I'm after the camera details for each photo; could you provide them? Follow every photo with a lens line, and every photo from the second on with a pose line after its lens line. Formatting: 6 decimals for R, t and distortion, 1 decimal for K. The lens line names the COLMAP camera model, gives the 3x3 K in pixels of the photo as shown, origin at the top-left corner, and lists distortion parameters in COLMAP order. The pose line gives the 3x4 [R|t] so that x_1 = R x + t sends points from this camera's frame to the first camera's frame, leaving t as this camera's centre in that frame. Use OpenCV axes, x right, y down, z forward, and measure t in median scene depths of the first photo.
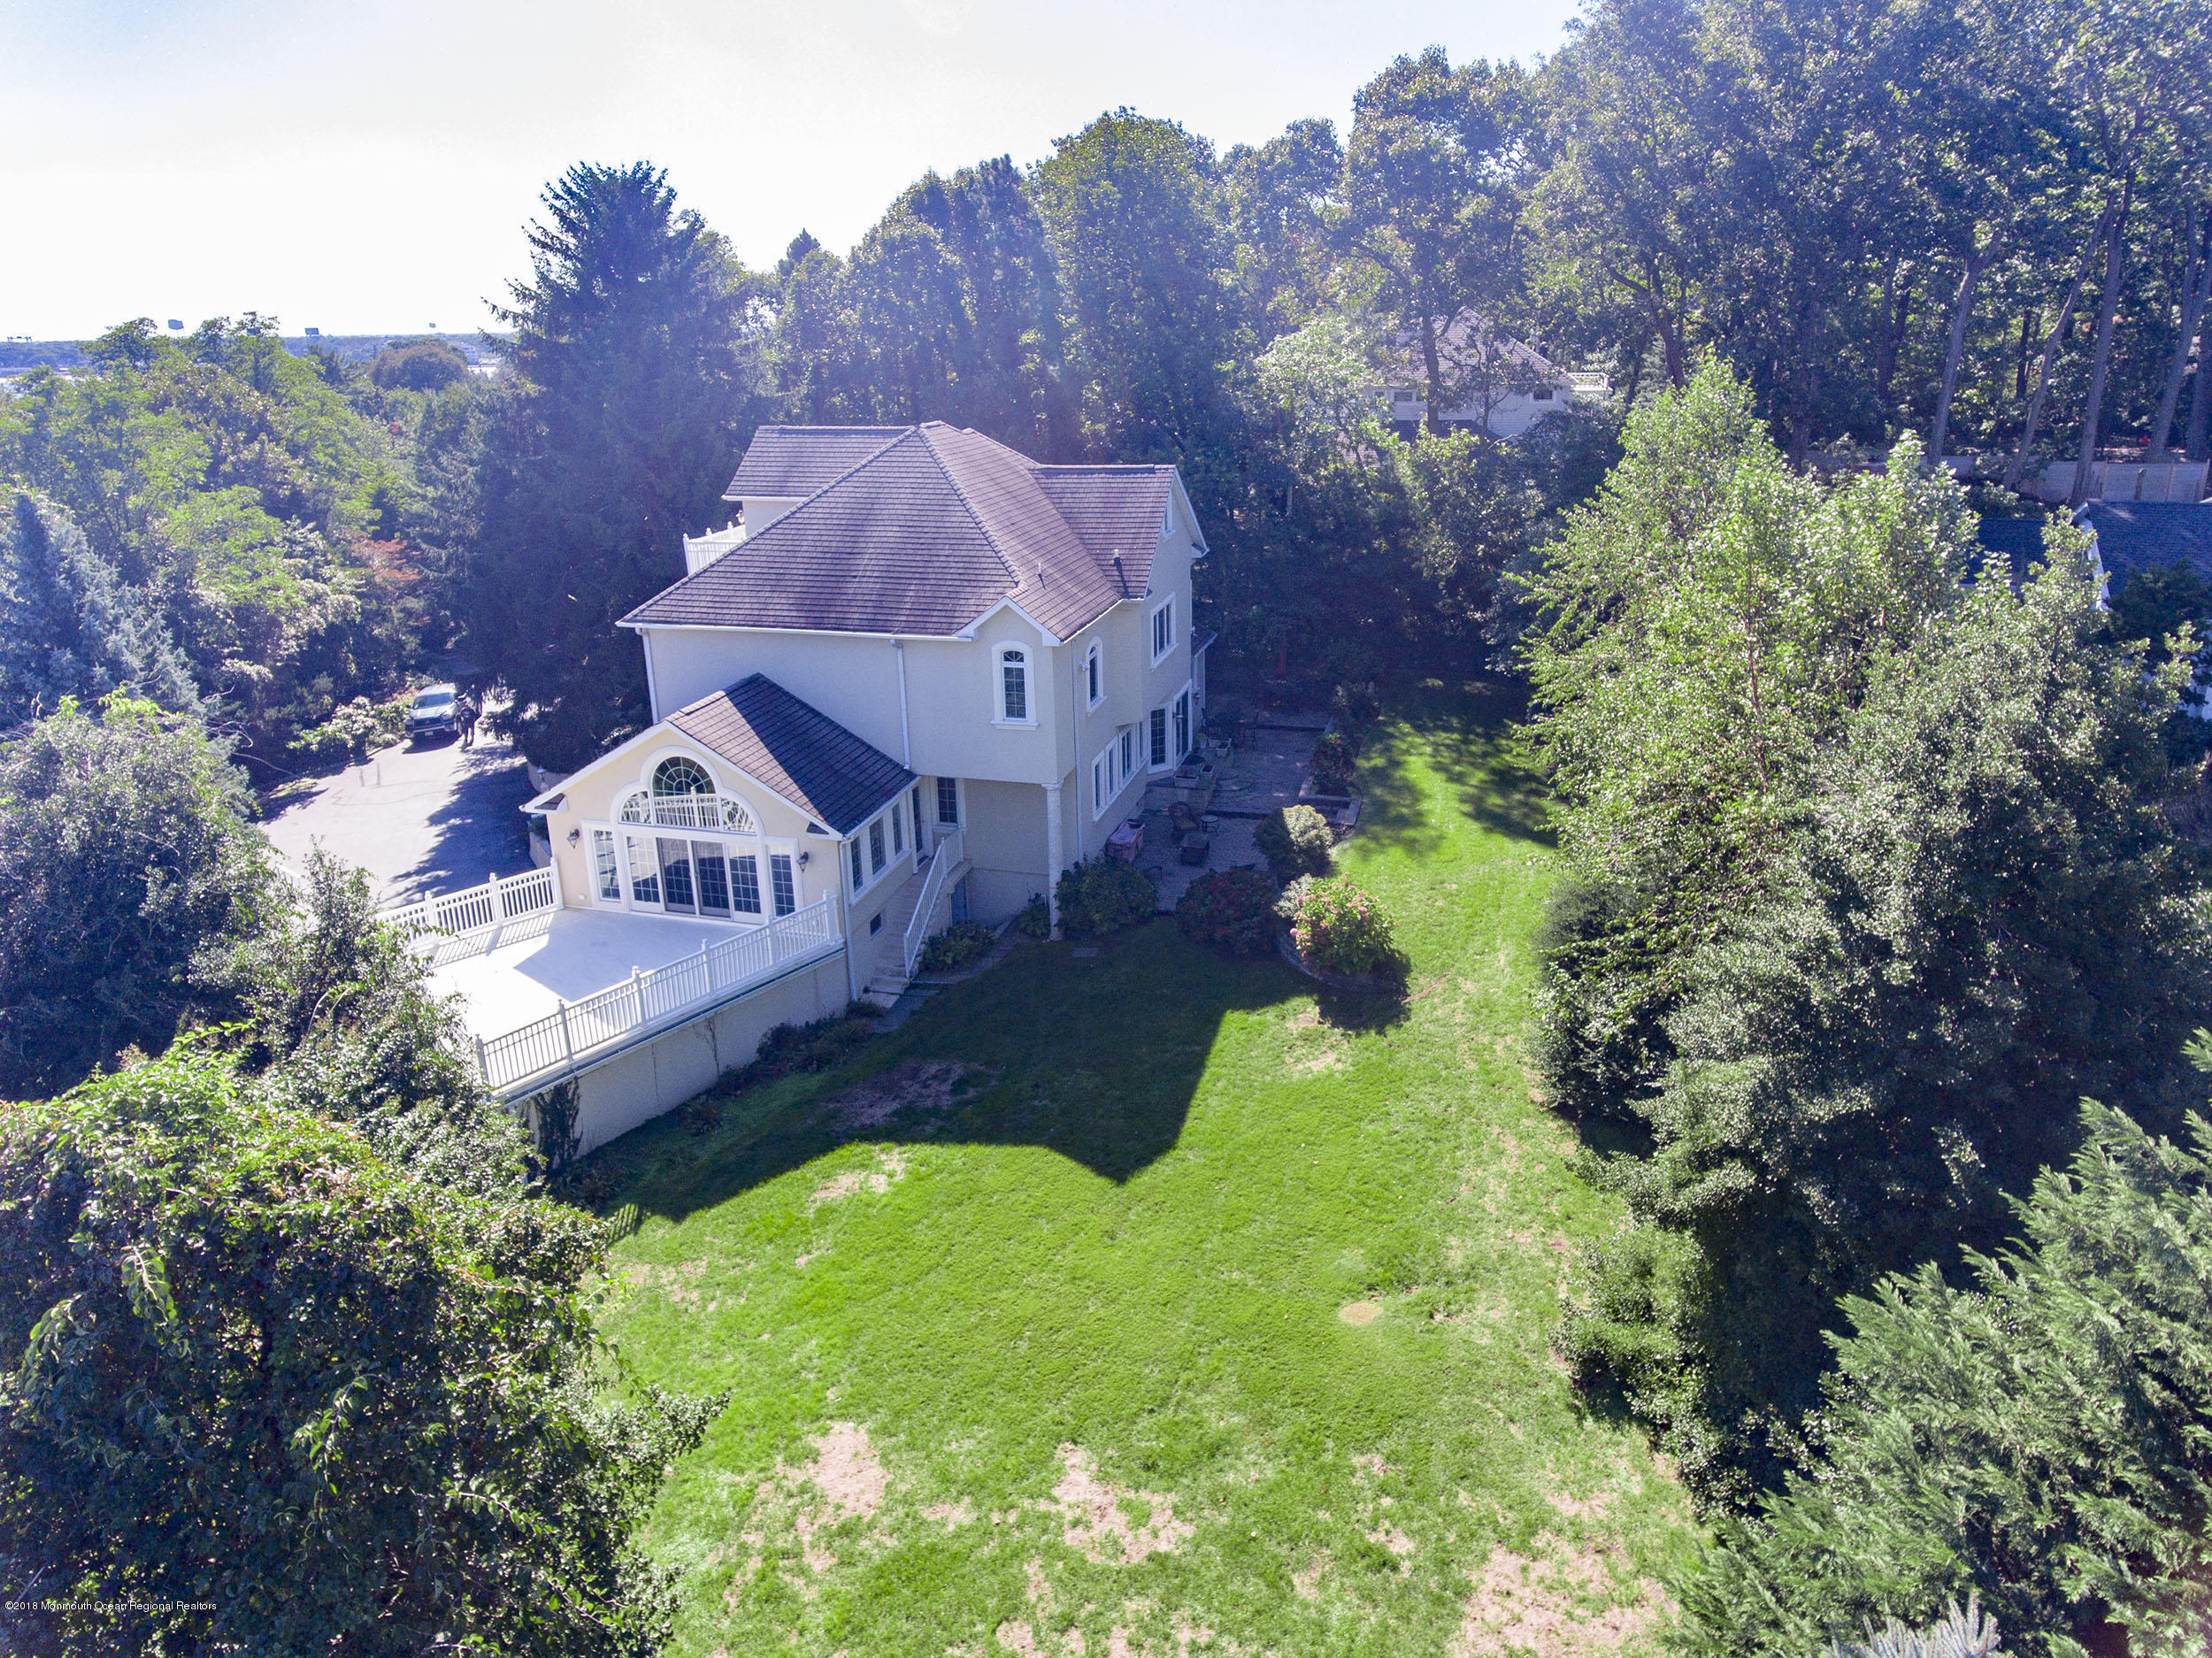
lens RADIAL K [[1347.7, 0, 1120.4], [0, 1347.7, 705.3], [0, 0, 1]] dist [0.023172, 0.001267]
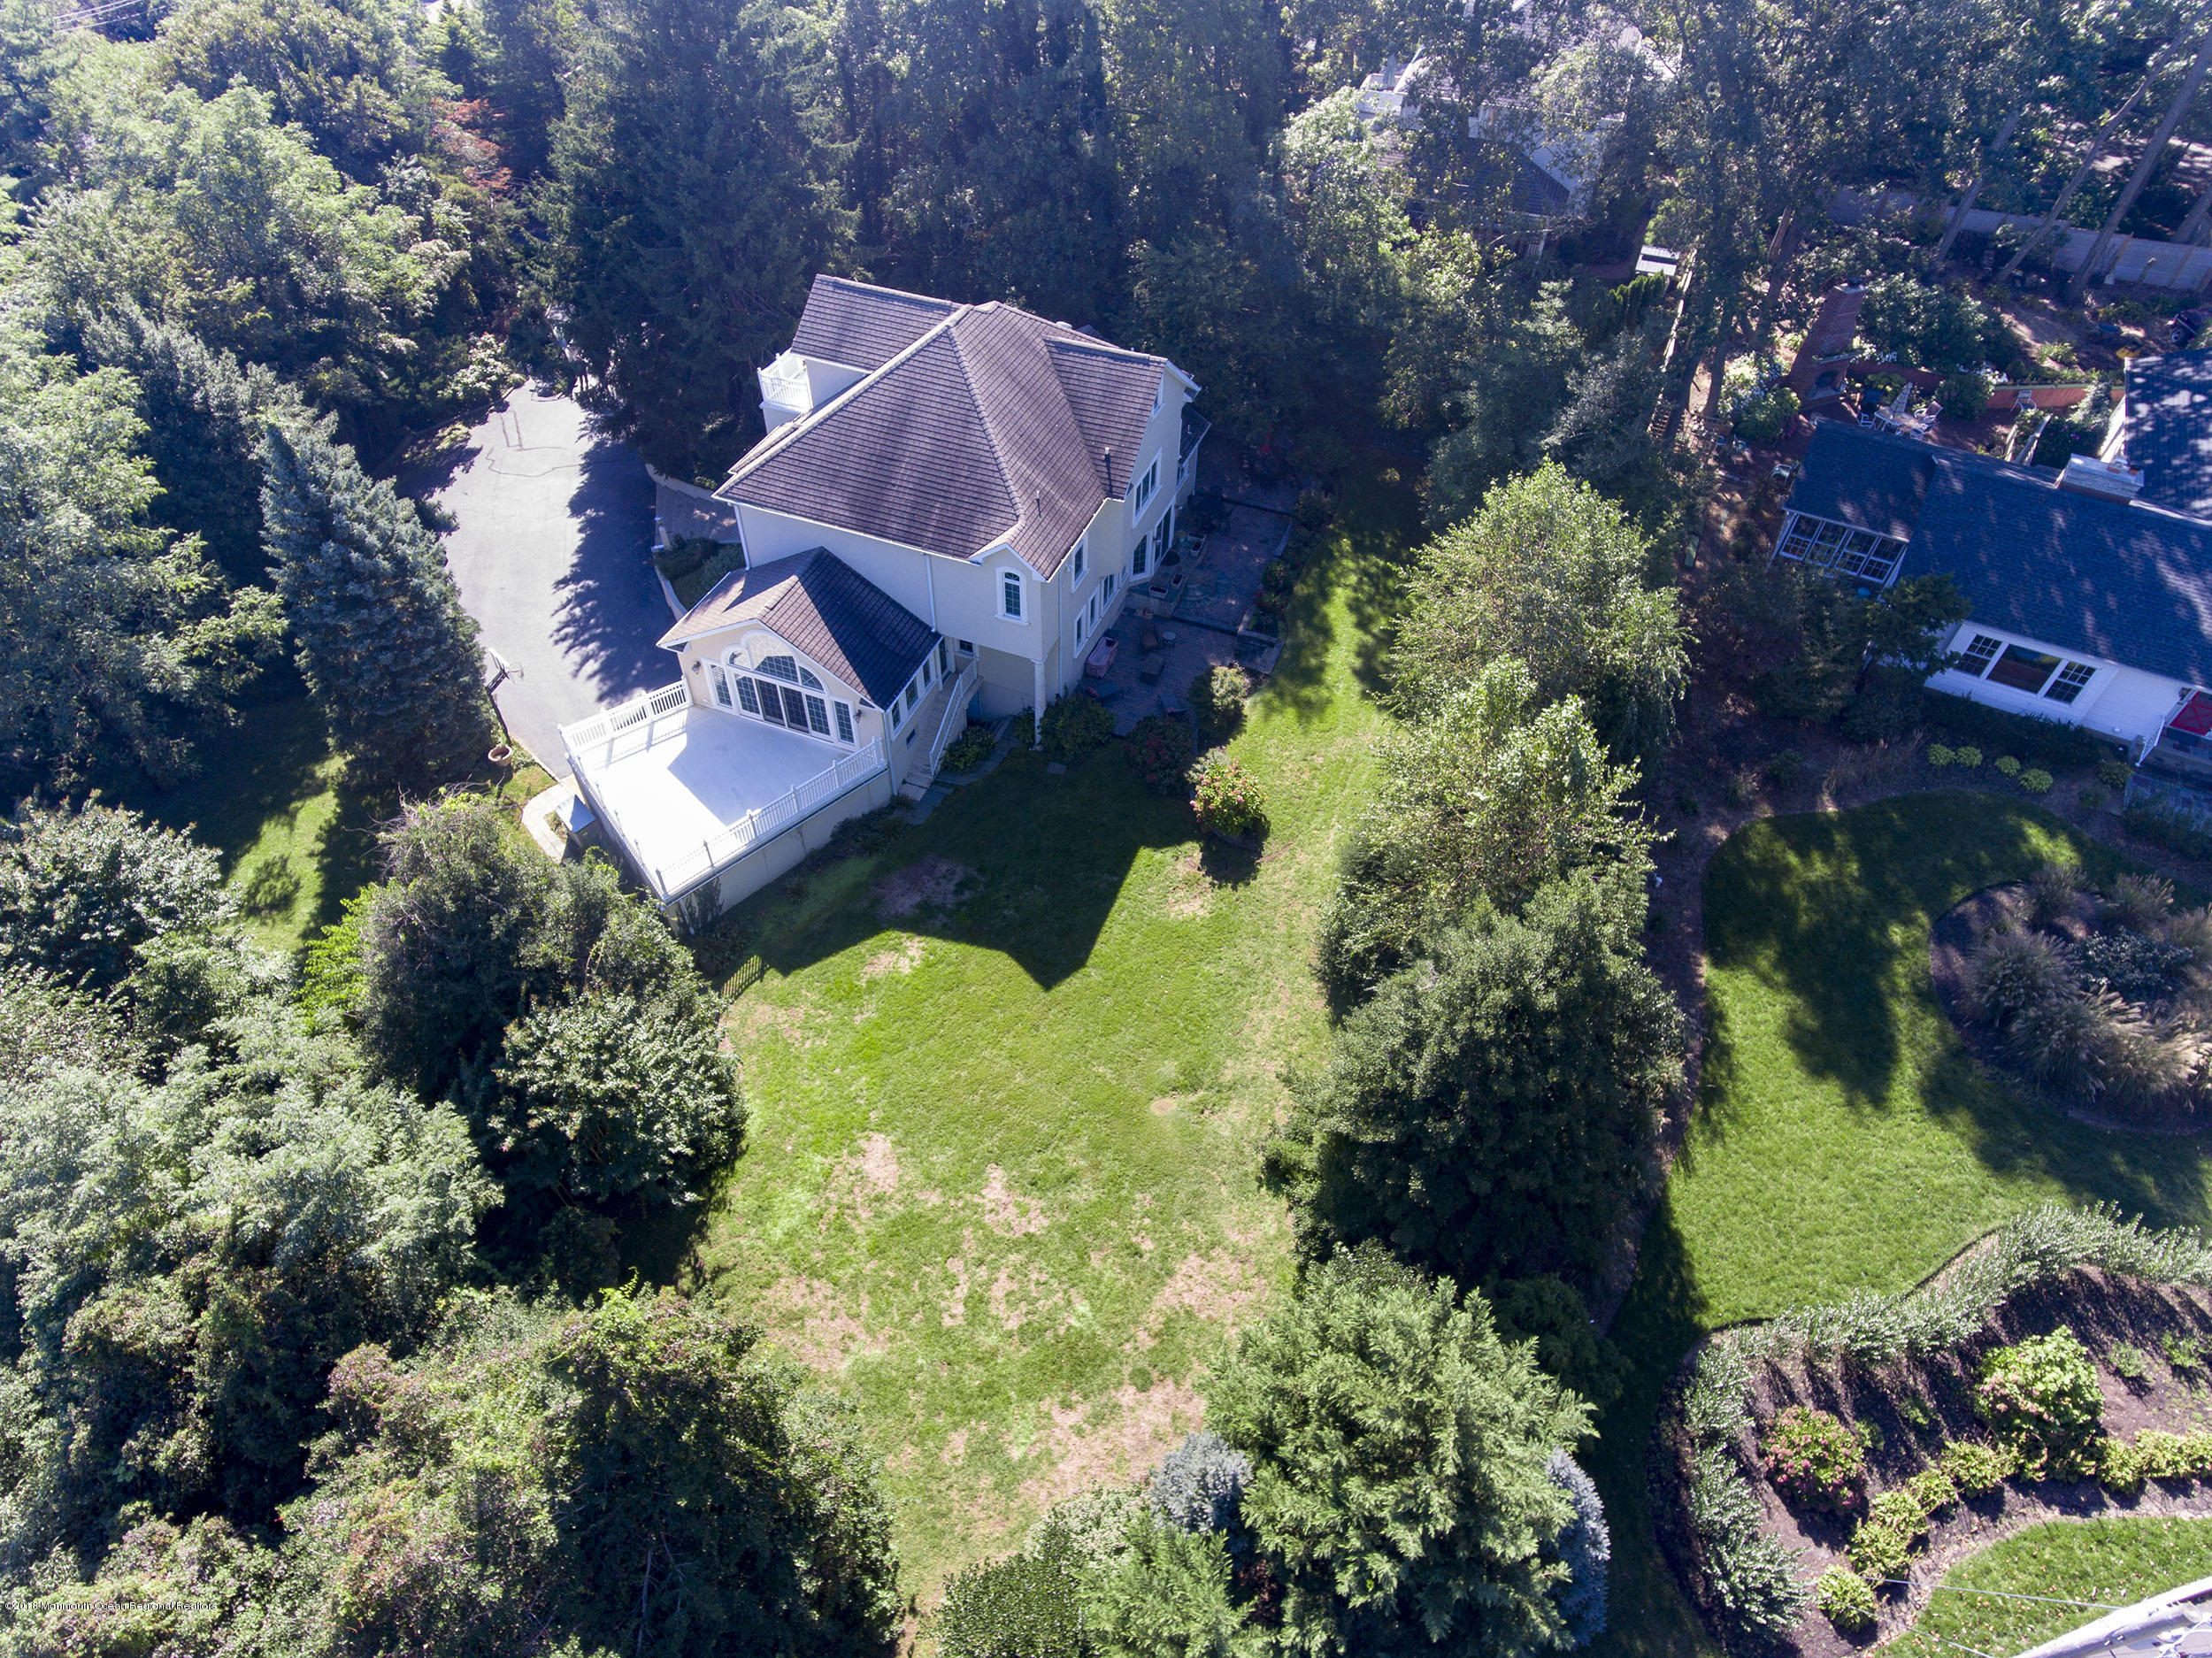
lens RADIAL K [[1258.5, 0, 1104.1], [0, 1258.5, 777.6], [0, 0, 1]] dist [0.021258, -0.000460]
pose [[0.994657, 0.097715, -0.033300, 0.075055], [-0.070011, 0.875554, 0.478020, -0.487965], [0.075866, -0.473135, 0.877717, -0.179237]]
